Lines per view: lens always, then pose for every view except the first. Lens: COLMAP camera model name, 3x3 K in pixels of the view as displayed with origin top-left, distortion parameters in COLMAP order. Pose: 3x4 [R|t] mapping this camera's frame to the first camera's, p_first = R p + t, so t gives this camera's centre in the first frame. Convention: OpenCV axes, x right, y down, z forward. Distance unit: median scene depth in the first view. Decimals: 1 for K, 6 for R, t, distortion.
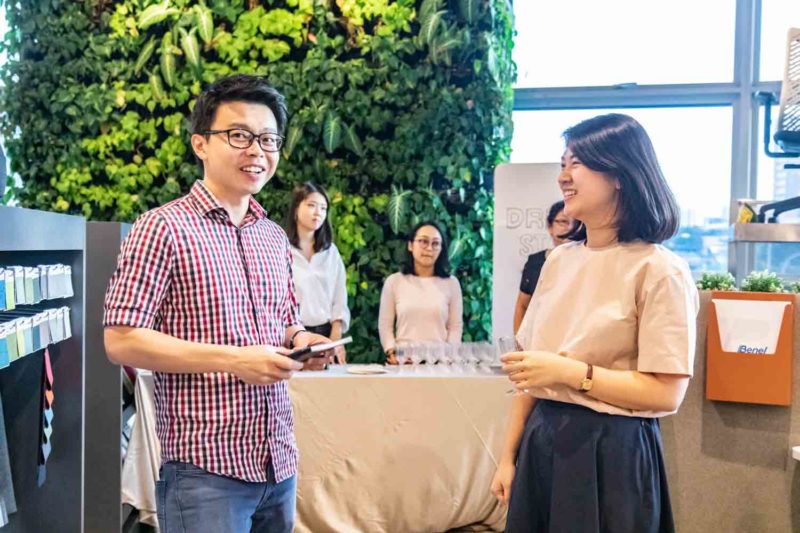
lens RADIAL K [[1083.9, 0, 399.5], [0, 1083.9, 264.7], [0, 0, 1]] dist [0.010532, 0.000000]
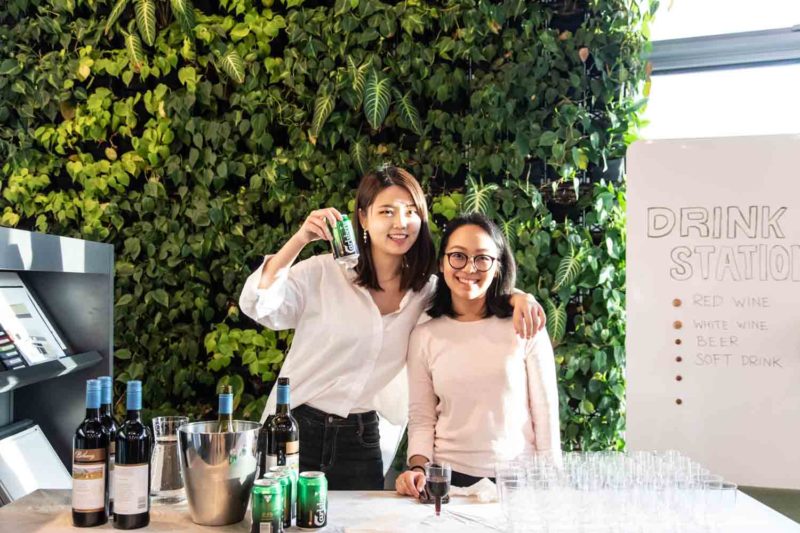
lens RADIAL K [[808.1, 0, 399.1], [0, 808.1, 267.0], [0, 0, 1]] dist [-0.017555, 0.000000]
pose [[0.997521, -0.013448, -0.069068, -0.015387], [0.011227, 0.999410, -0.032444, -0.002554], [0.069463, 0.031589, 0.997084, 0.495652]]
